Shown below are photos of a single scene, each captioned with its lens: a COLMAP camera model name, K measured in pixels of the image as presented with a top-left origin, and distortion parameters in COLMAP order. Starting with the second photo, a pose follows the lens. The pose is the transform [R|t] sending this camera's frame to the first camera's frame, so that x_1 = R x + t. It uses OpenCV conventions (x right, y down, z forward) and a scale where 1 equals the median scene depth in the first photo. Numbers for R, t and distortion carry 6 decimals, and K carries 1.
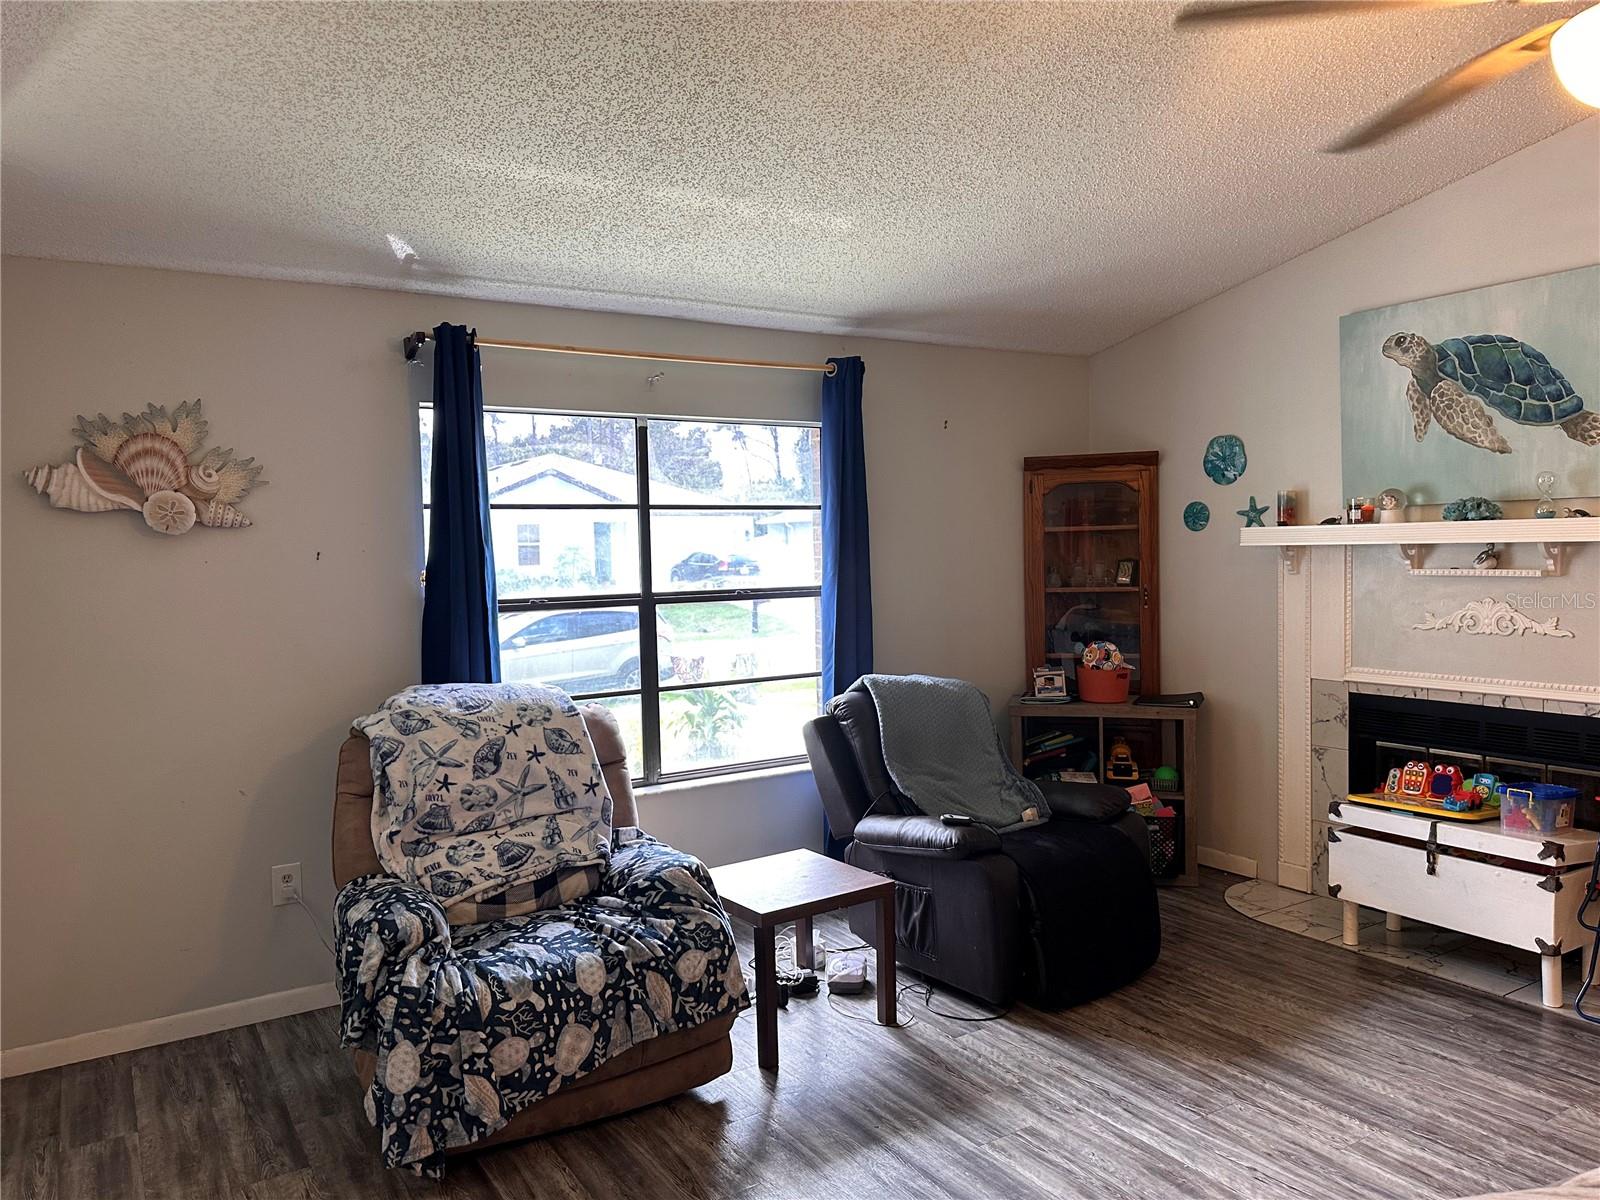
lens RADIAL K [[1106.1, 0, 800.1], [0, 1106.1, 601.0], [0, 0, 1]] dist [0.067213, -0.147393]
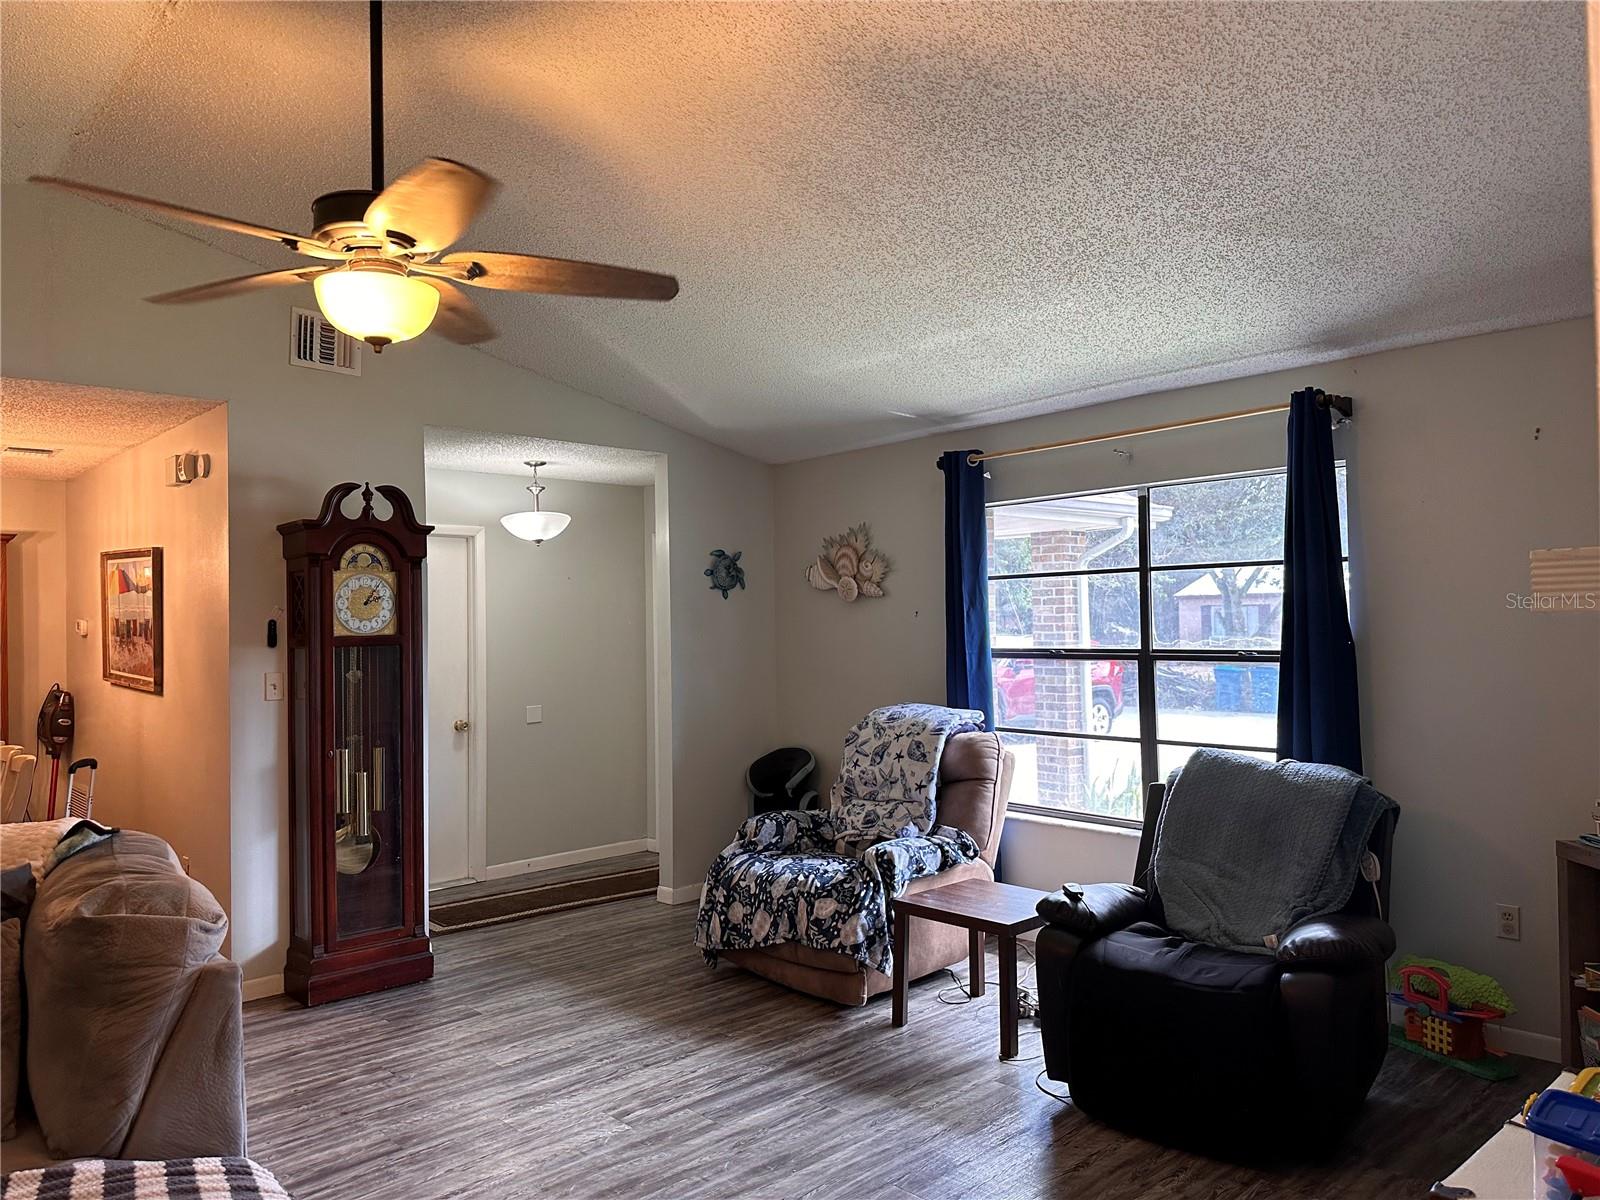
lens RADIAL K [[1106.1, 0, 800.1], [0, 1106.1, 601.0], [0, 0, 1]] dist [0.067213, -0.147393]
pose [[0.192206, -0.004642, -0.981344, 1.125111], [-0.037058, 0.999241, -0.011985, -0.037738], [0.980655, 0.038670, 0.191888, 0.600107]]
